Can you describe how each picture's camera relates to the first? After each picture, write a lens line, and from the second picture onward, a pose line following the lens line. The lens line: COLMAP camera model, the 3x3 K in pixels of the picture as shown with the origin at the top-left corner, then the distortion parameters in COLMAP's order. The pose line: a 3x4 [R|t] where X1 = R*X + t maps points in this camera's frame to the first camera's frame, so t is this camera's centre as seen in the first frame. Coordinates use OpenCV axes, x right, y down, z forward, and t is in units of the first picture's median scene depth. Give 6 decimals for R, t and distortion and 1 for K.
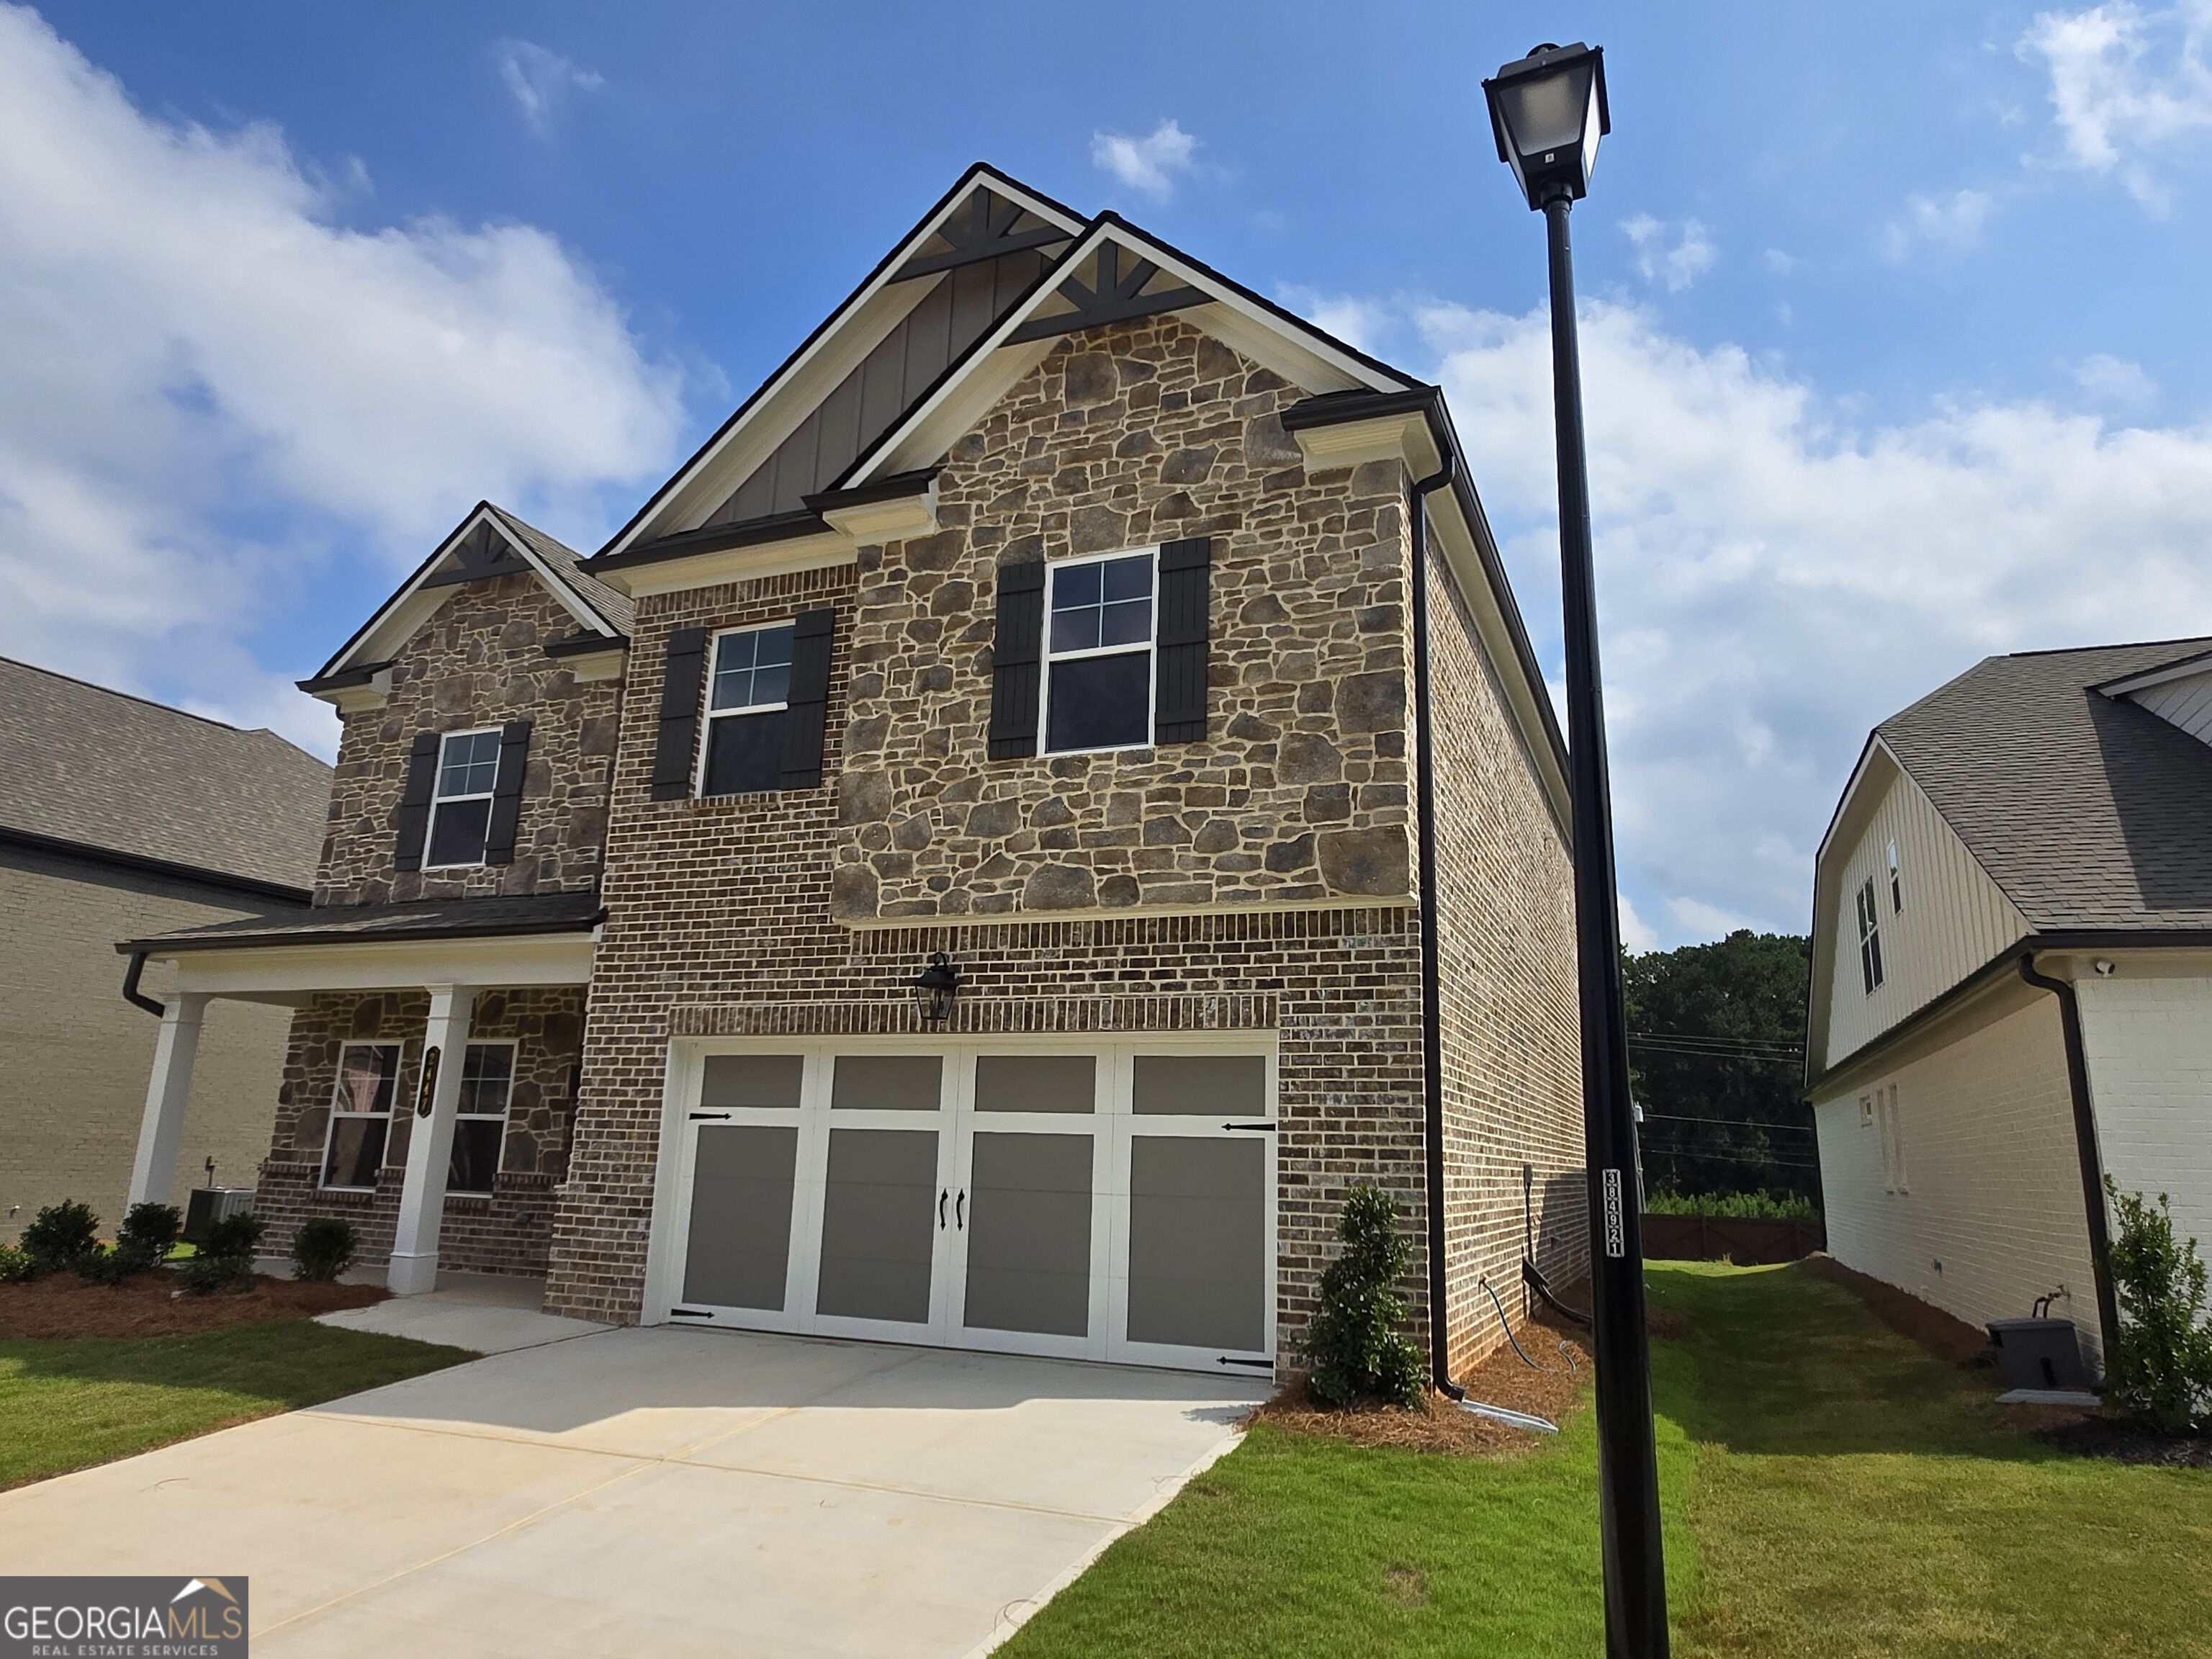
lens RADIAL K [[1370.4, 0, 1112.7], [0, 1370.4, 836.6], [0, 0, 1]] dist [0.016082, 0.000150]
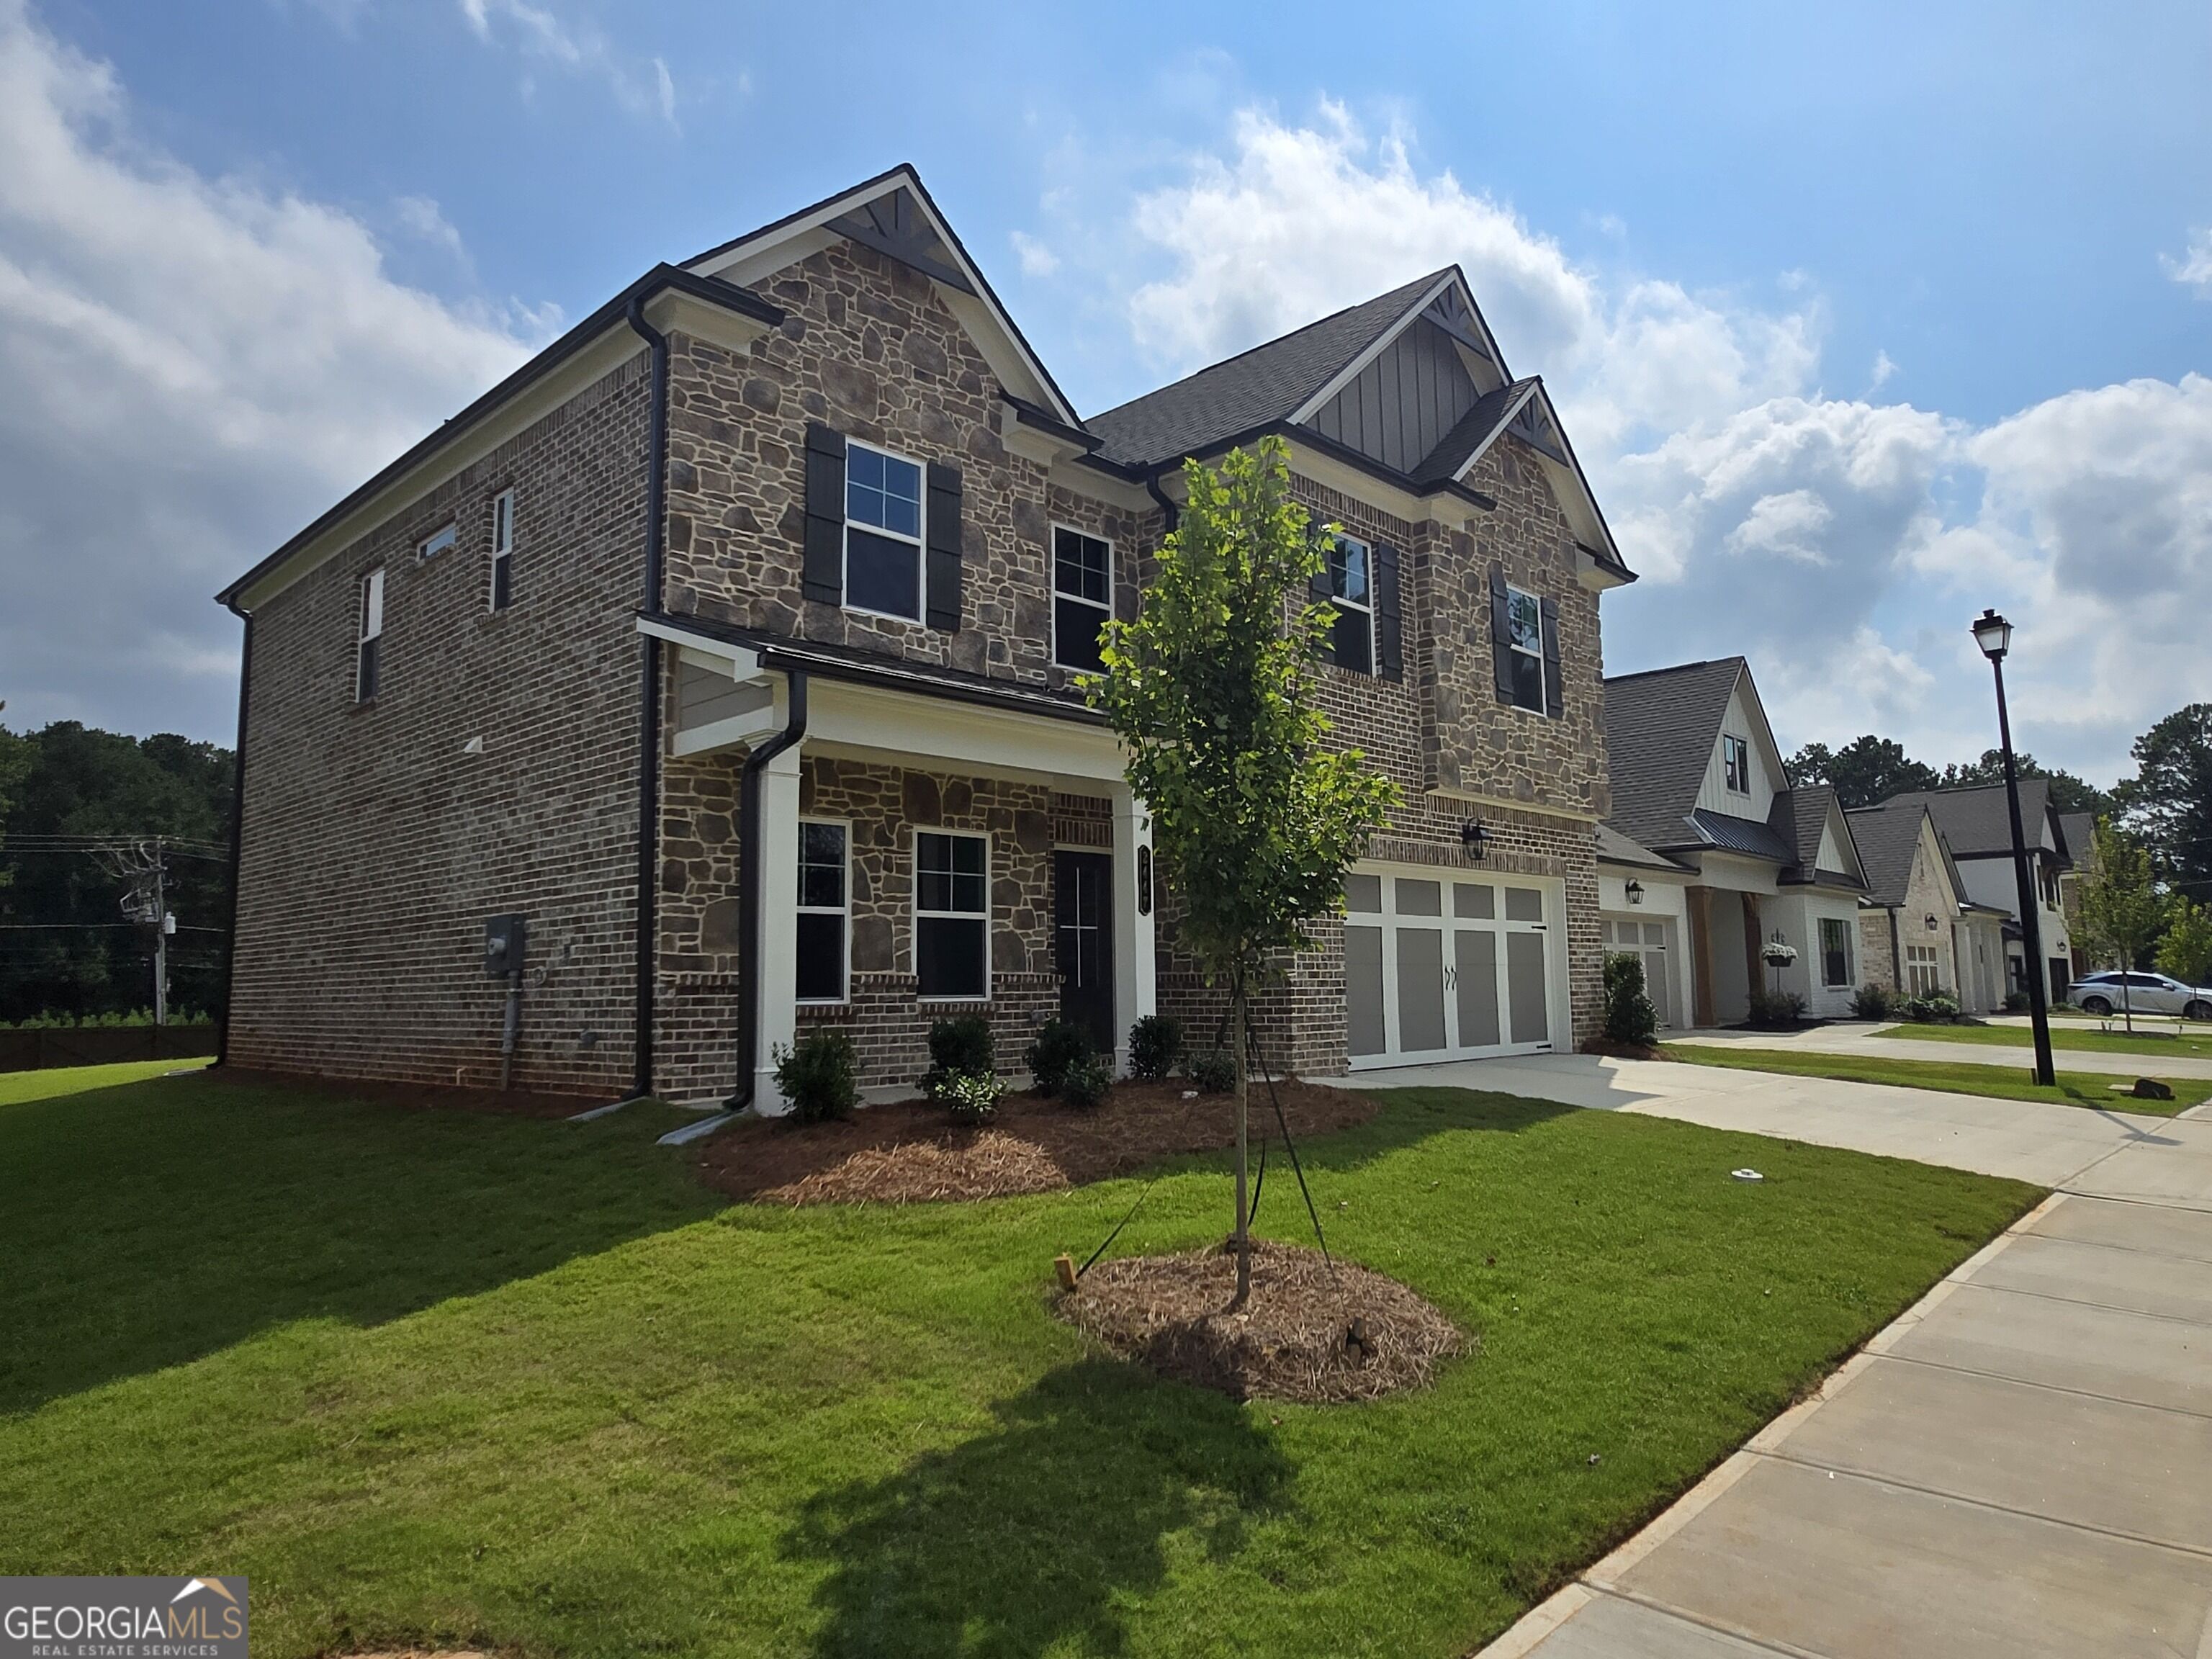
lens RADIAL K [[1391.8, 0, 1107.8], [0, 1391.8, 823.0], [0, 0, 1]] dist [-0.000424, 0.001045]
pose [[0.352417, 0.074392, 0.932882, -1.265748], [-0.190096, 0.981744, -0.006475, 0.130226], [-0.916333, -0.175055, 0.360125, 0.584708]]
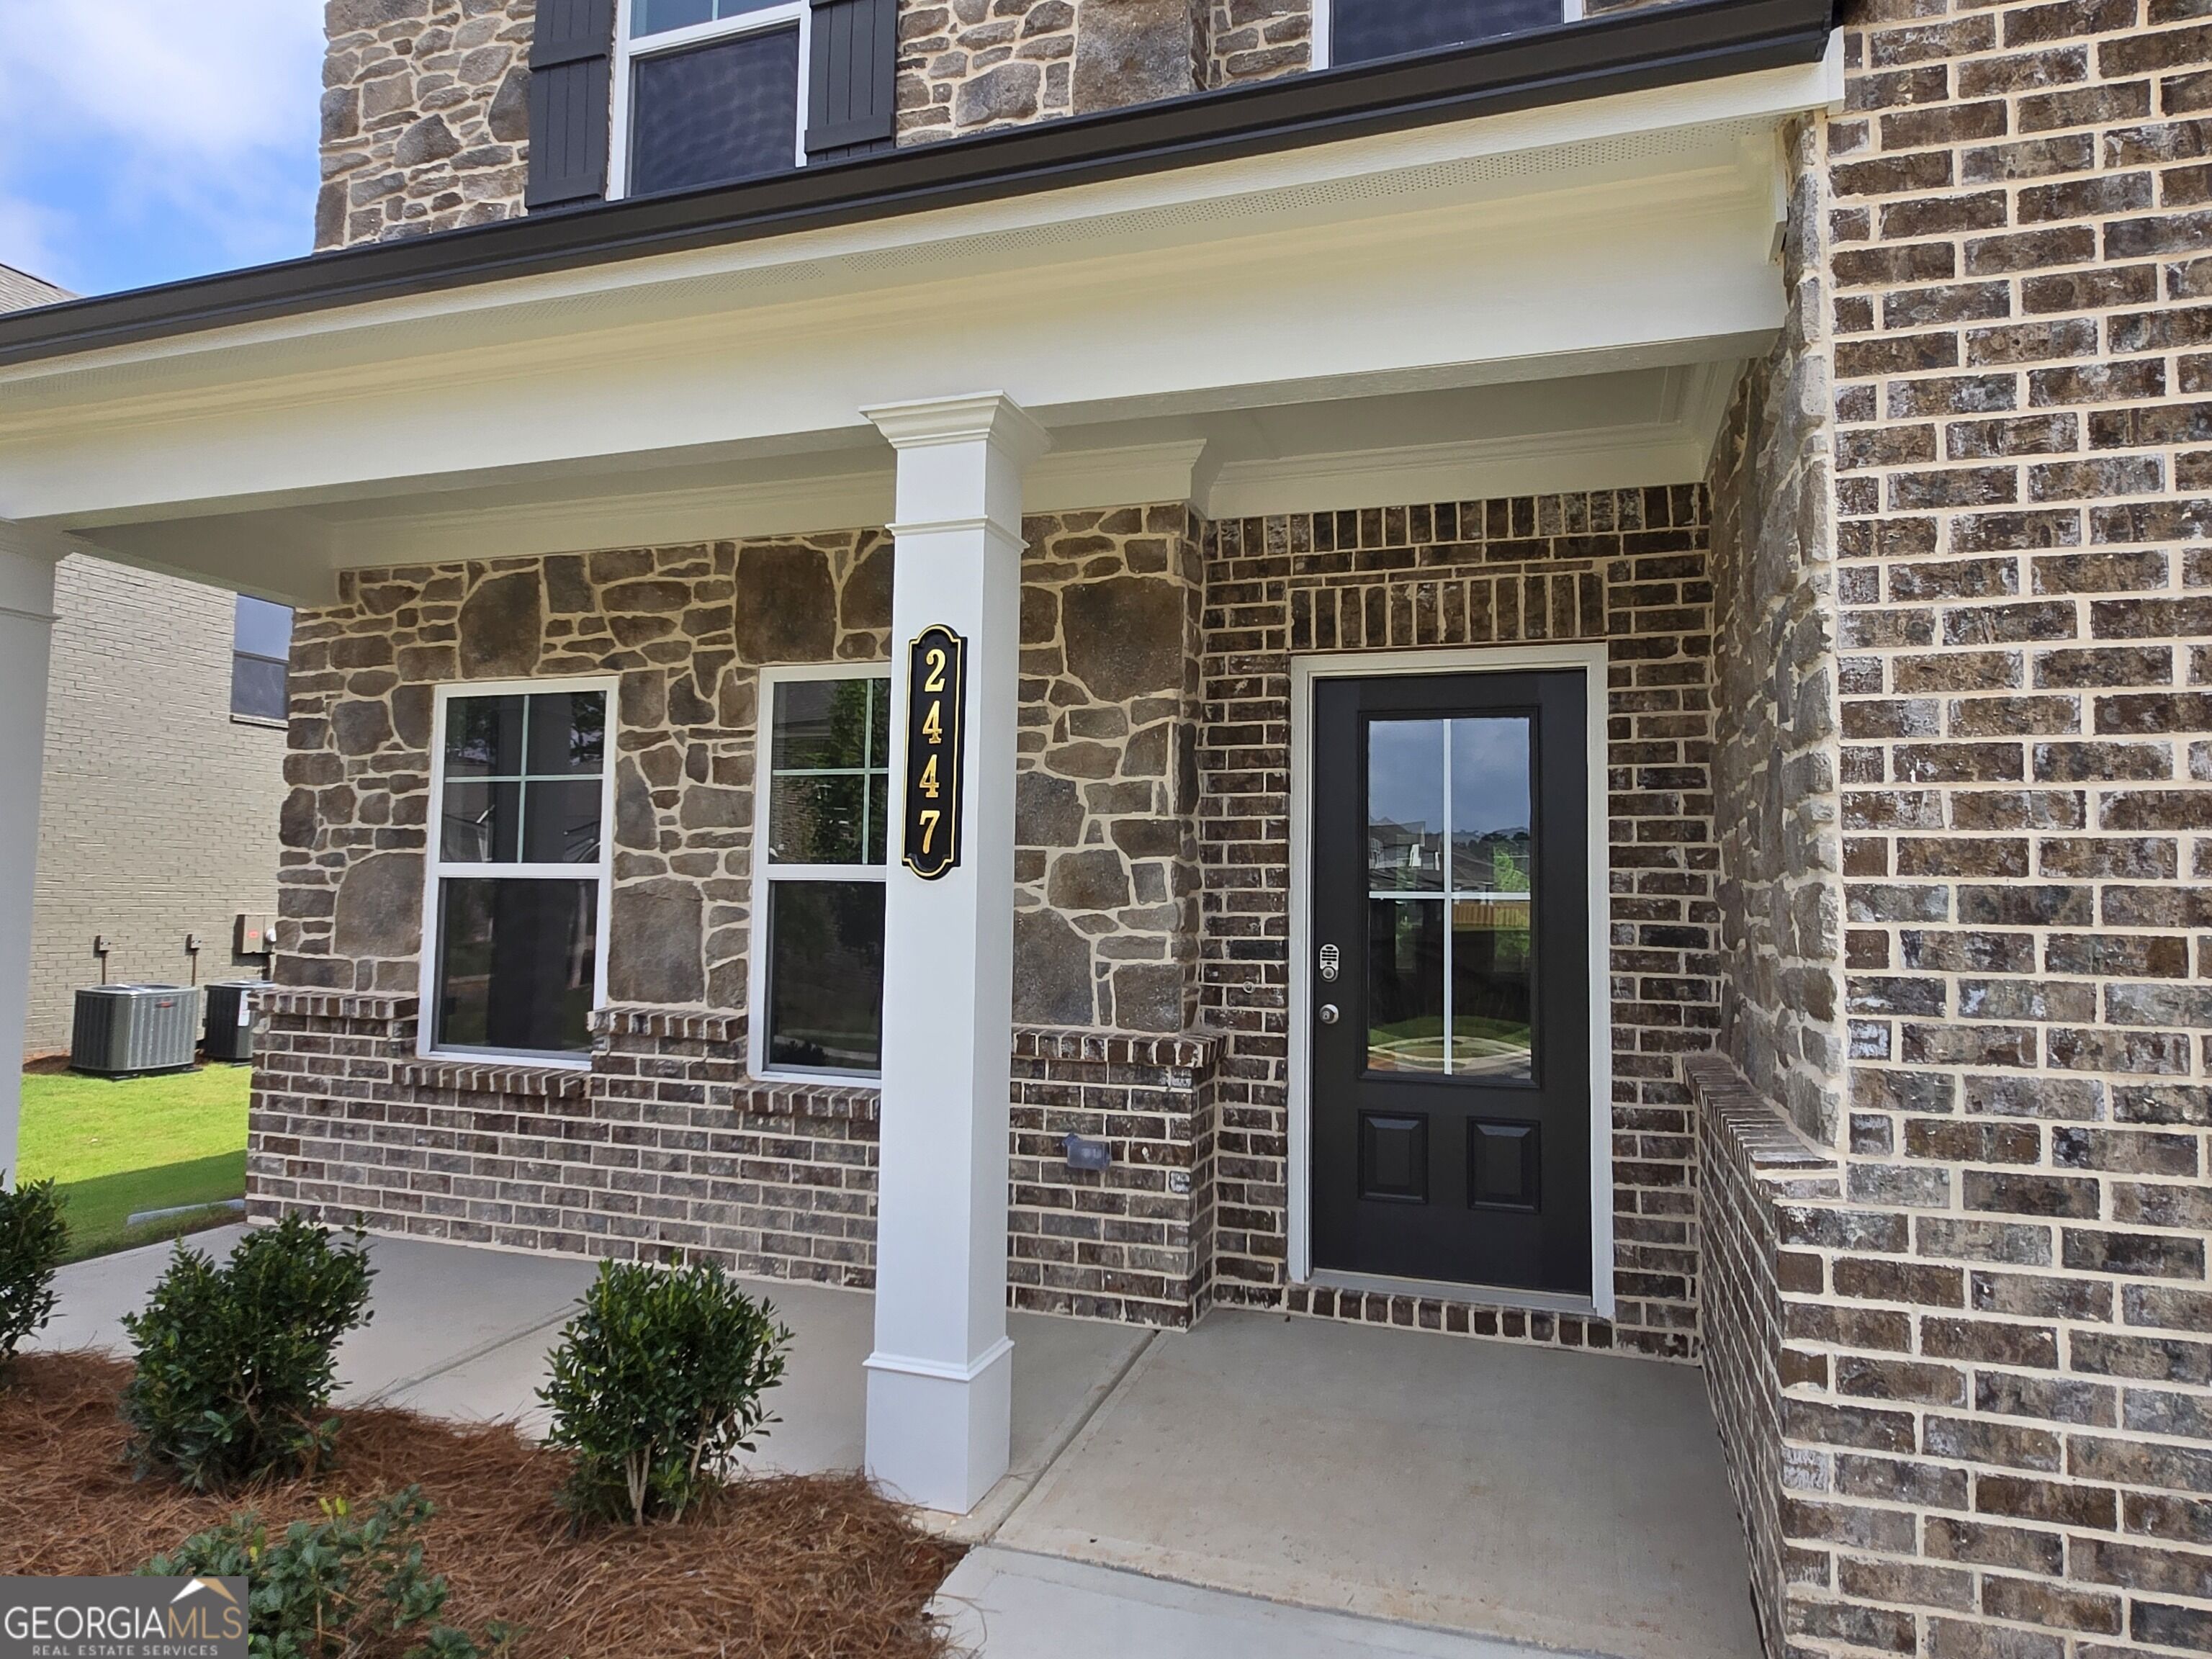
lens RADIAL K [[1375.4, 0, 1101.5], [0, 1375.4, 811.5], [0, 0, 1]] dist [0.006110, 0.000217]
pose [[0.997657, -0.010526, 0.067601, -0.421284], [-0.000804, 0.986221, 0.165429, 0.125875], [-0.068411, -0.165096, 0.983902, 0.632687]]
